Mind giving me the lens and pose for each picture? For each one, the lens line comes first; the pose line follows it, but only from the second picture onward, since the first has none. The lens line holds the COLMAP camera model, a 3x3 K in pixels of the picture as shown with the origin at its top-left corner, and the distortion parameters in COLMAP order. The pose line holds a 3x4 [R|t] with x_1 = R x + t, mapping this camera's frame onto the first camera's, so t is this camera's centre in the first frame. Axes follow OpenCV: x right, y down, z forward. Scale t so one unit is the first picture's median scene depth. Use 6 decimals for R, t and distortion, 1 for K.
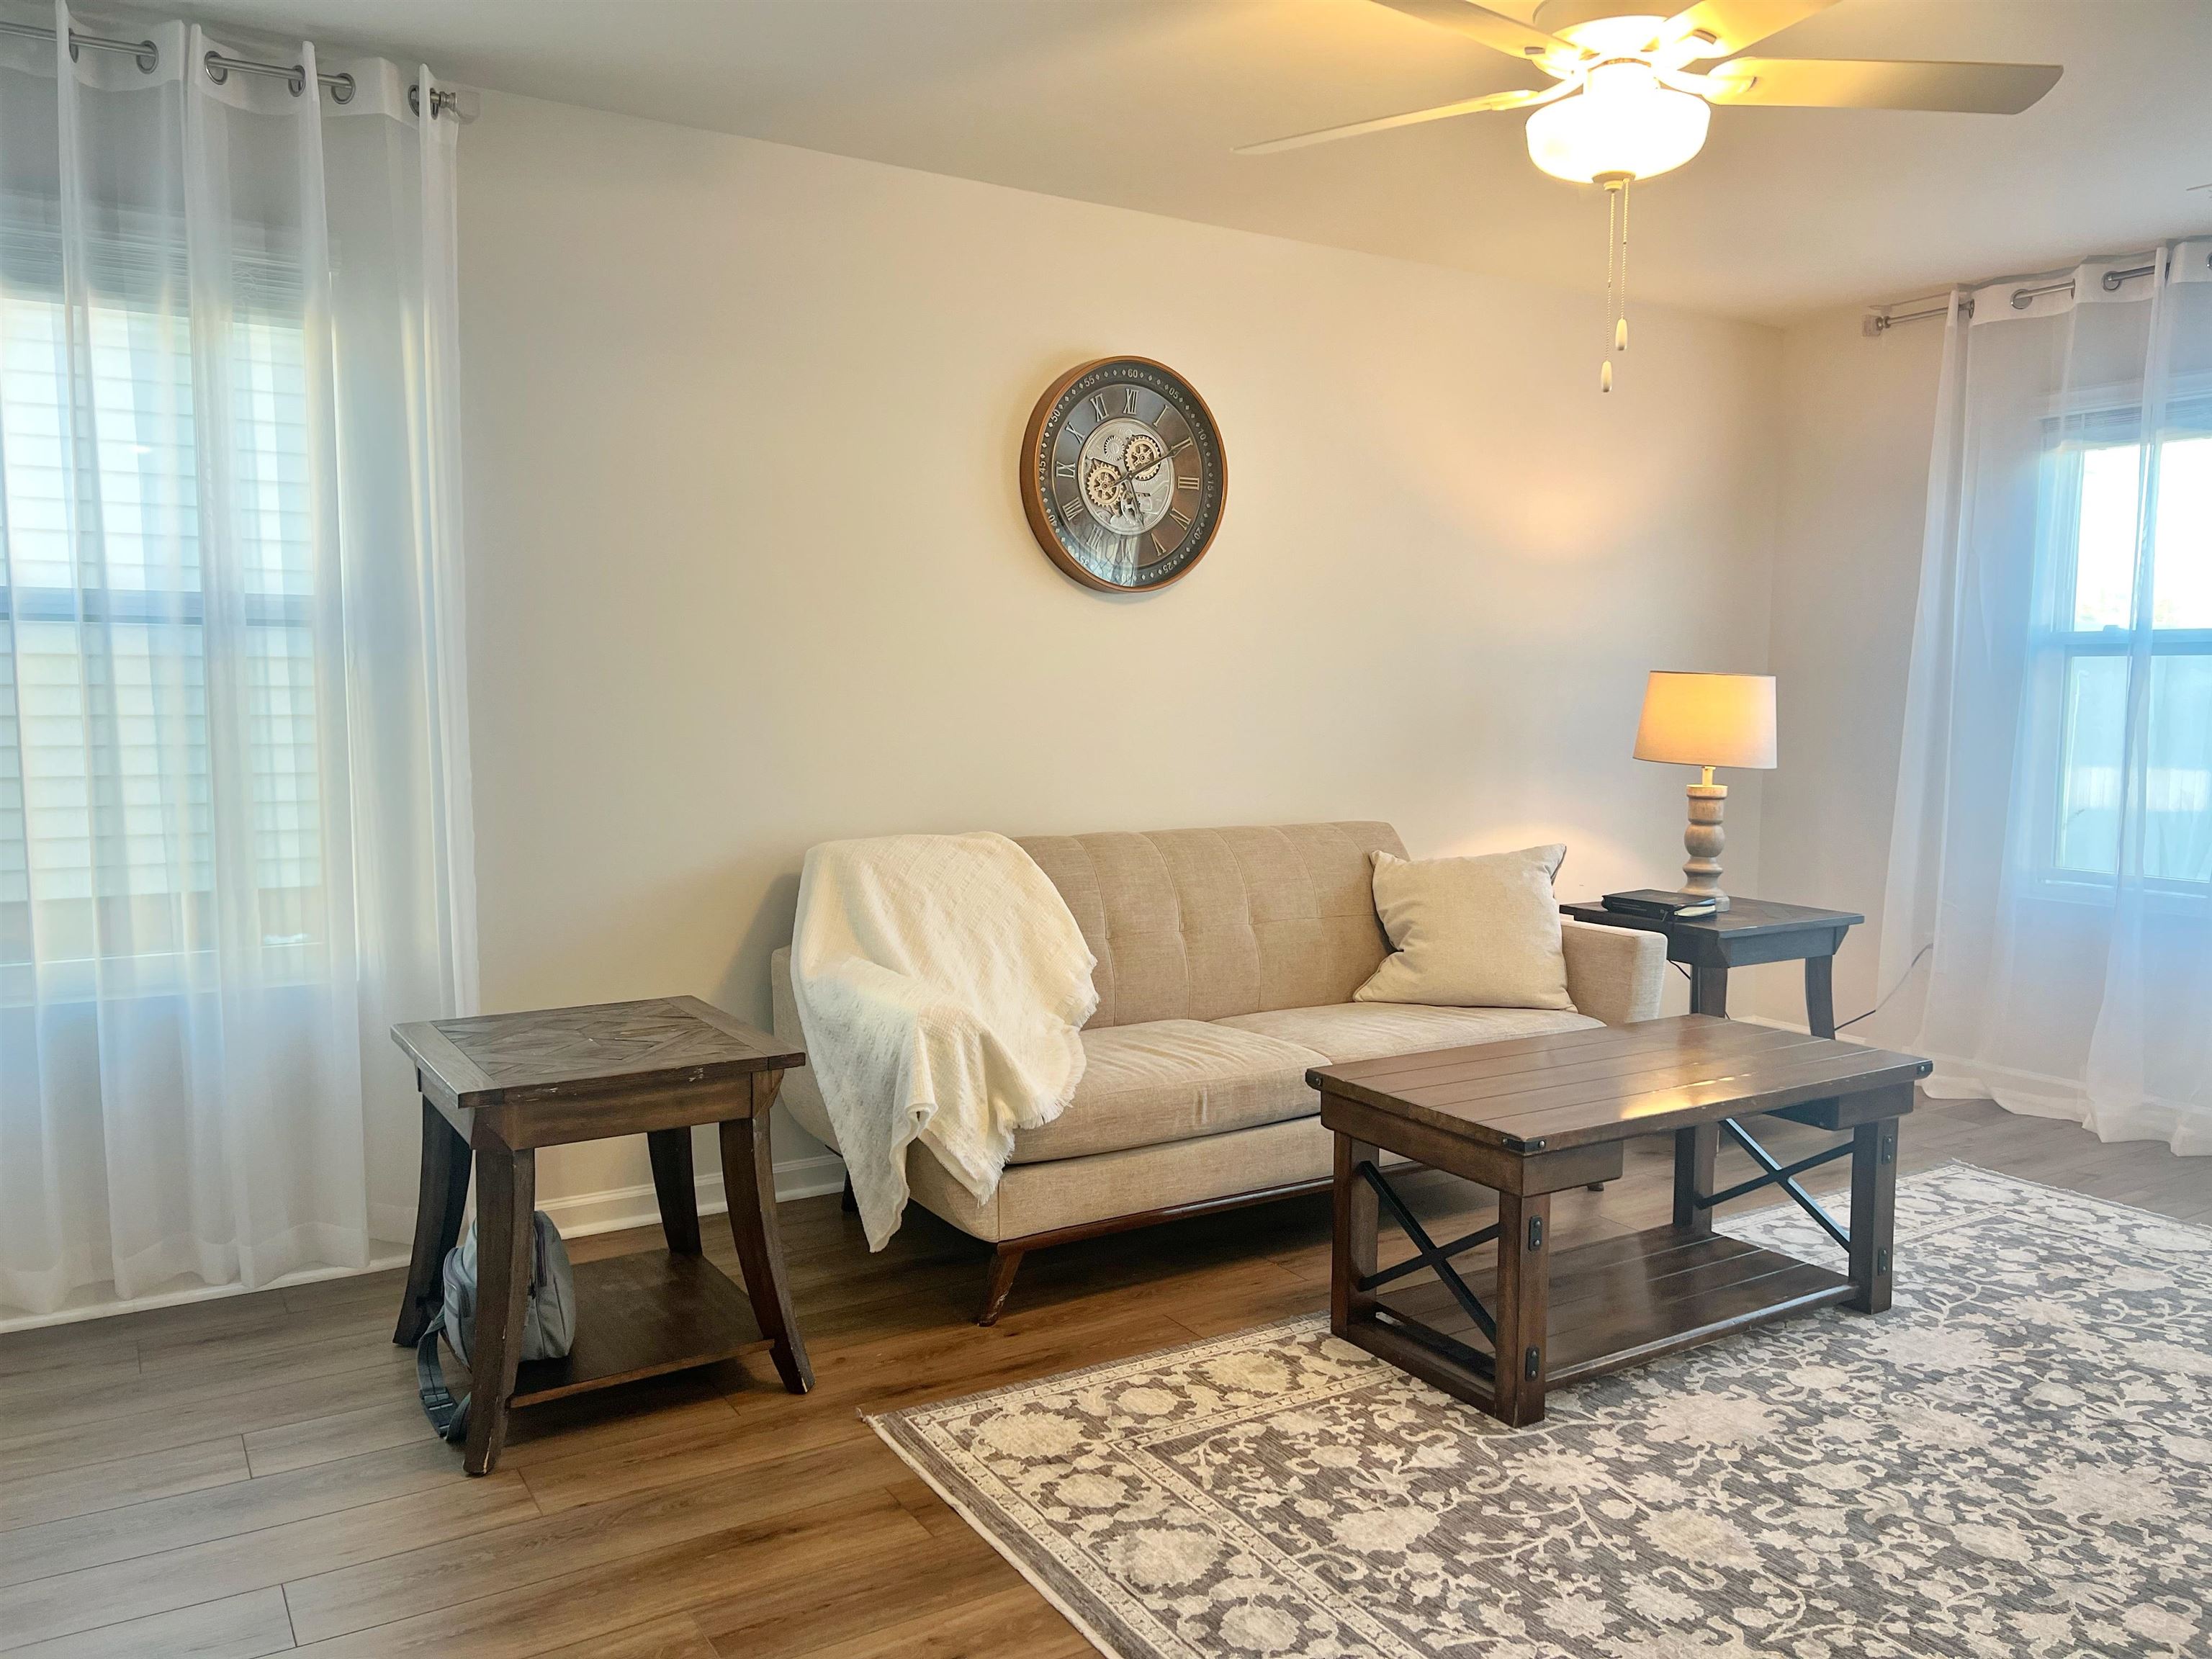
lens RADIAL K [[1686.3, 0, 1104.5], [0, 1686.3, 836.6], [0, 0, 1]] dist [0.038308, -0.037079]
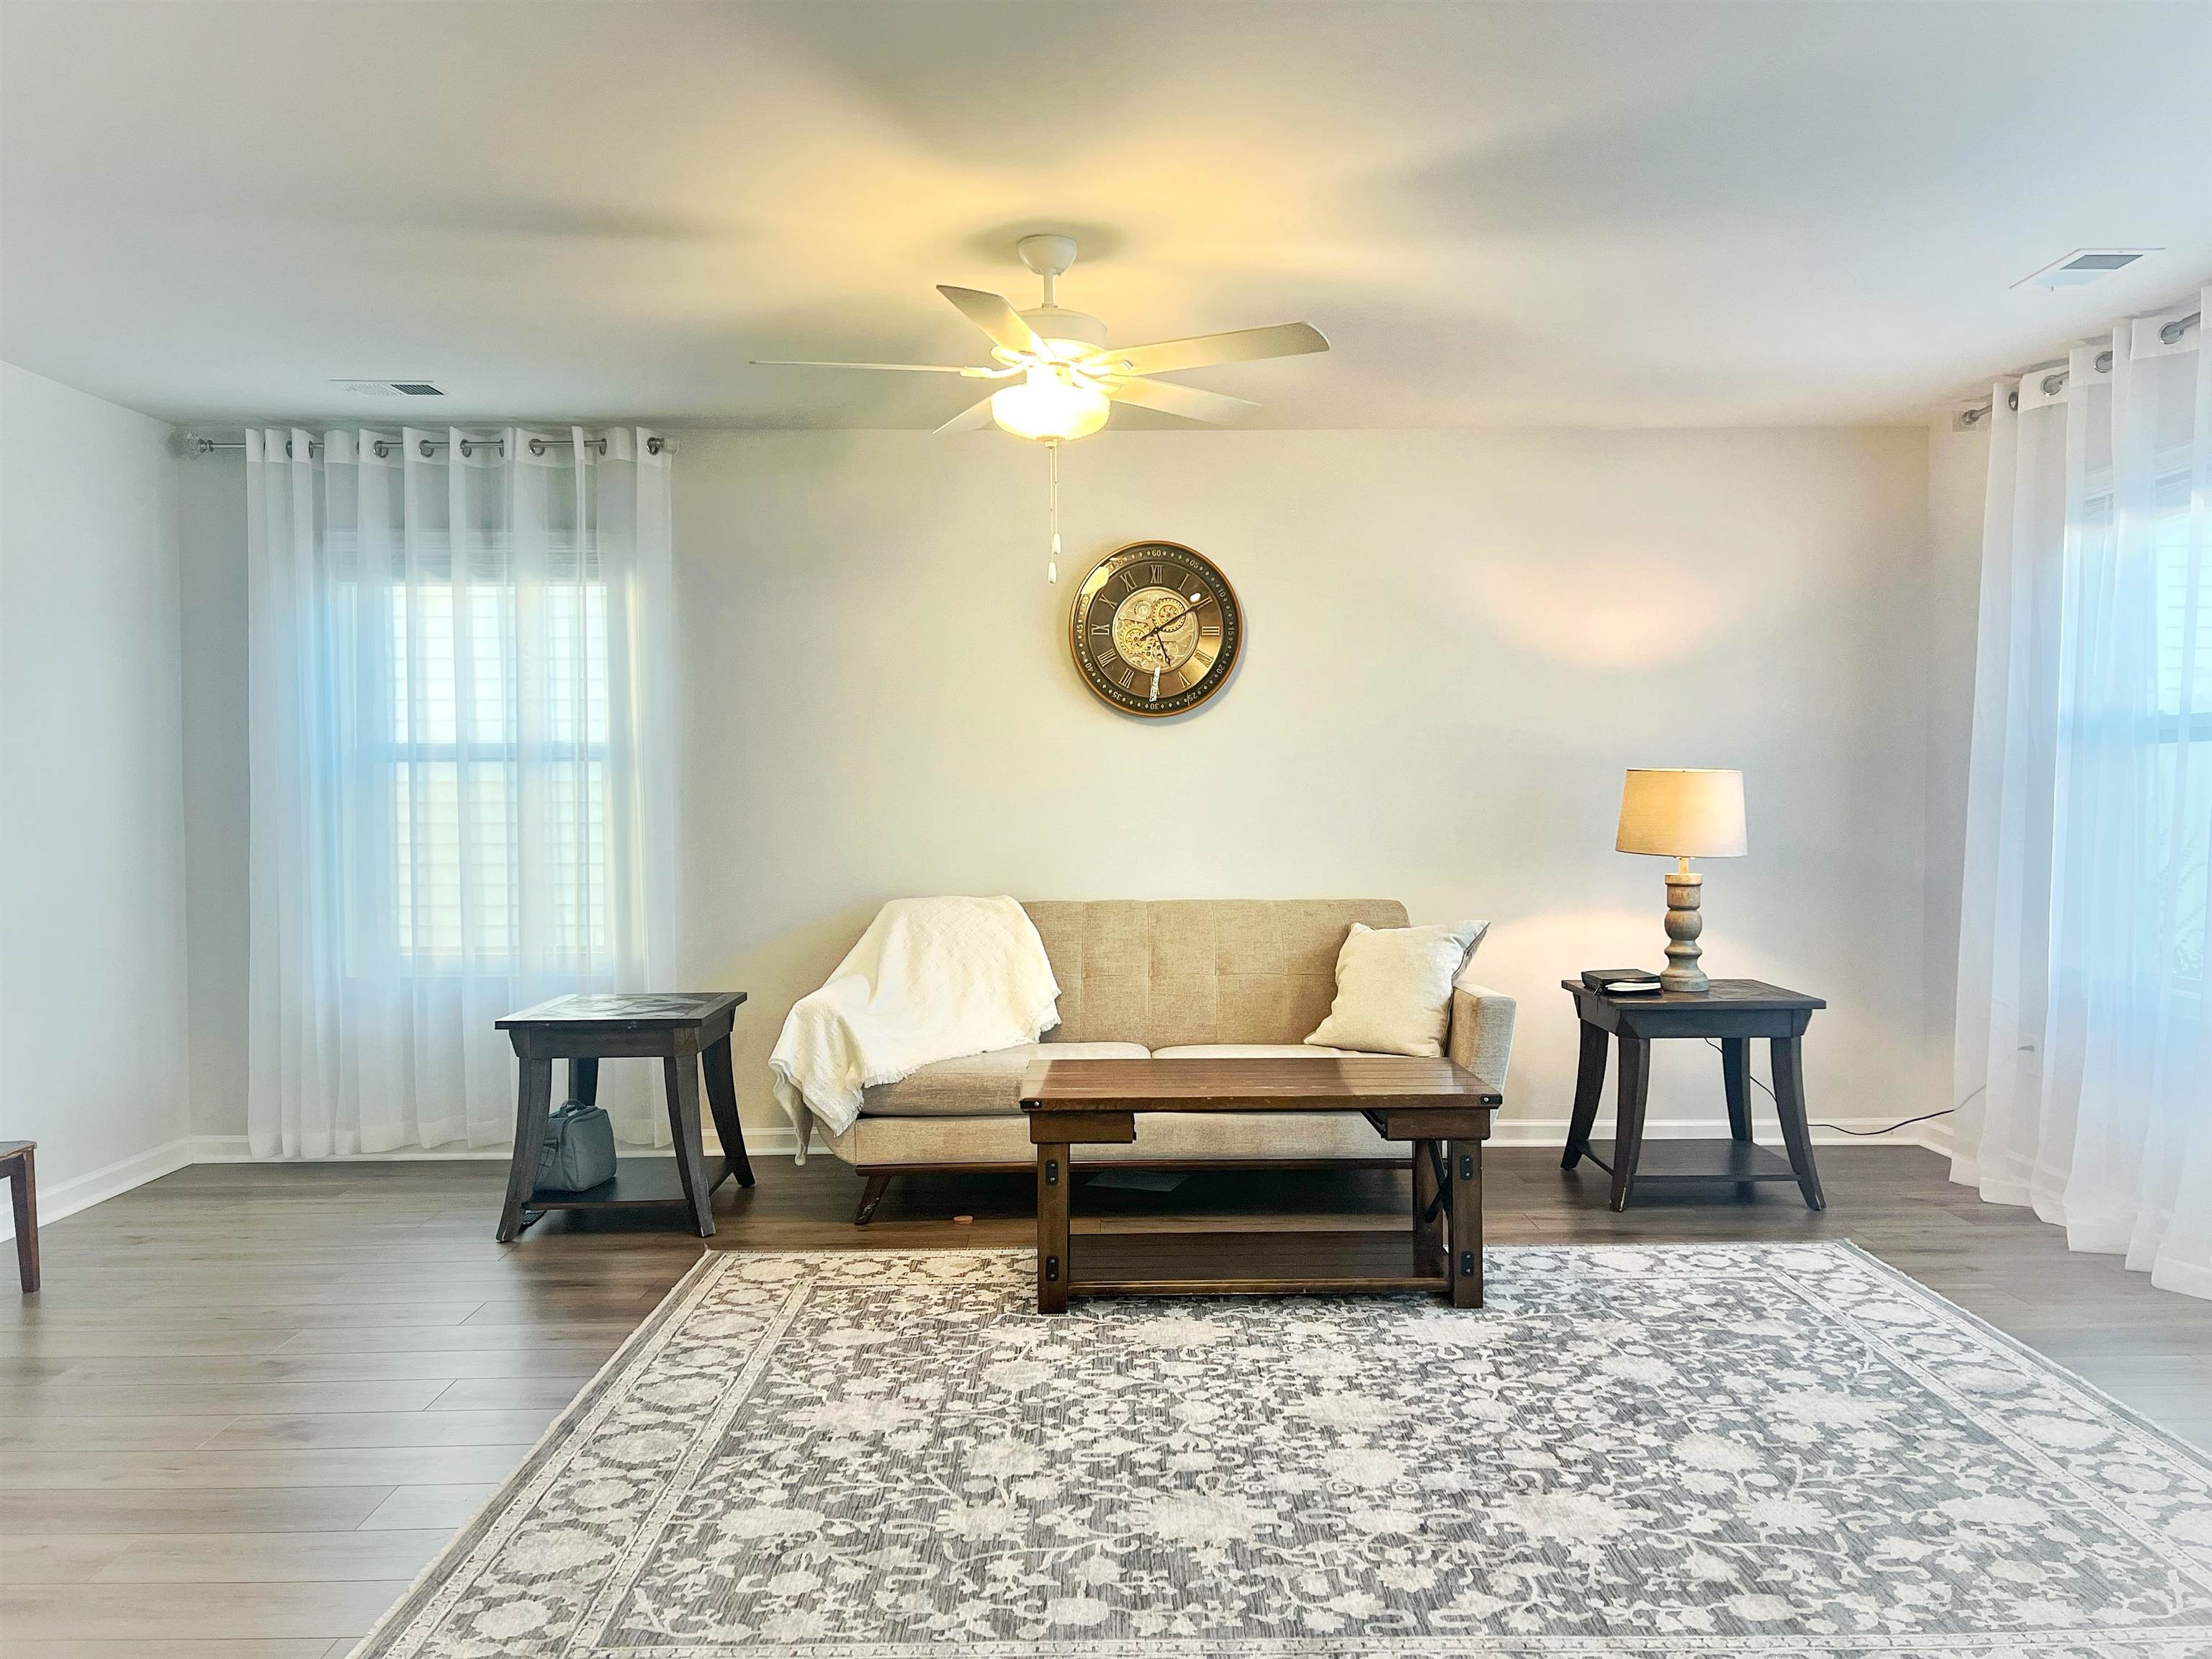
lens RADIAL K [[1686.3, 0, 1115.6], [0, 1686.3, 827.9], [0, 0, 1]] dist [0.038308, -0.037079]
pose [[0.852676, -0.003303, -0.522430, 0.963979], [-0.035780, 0.997263, -0.064702, 0.037176], [0.521214, 0.073863, 0.850224, -0.164293]]
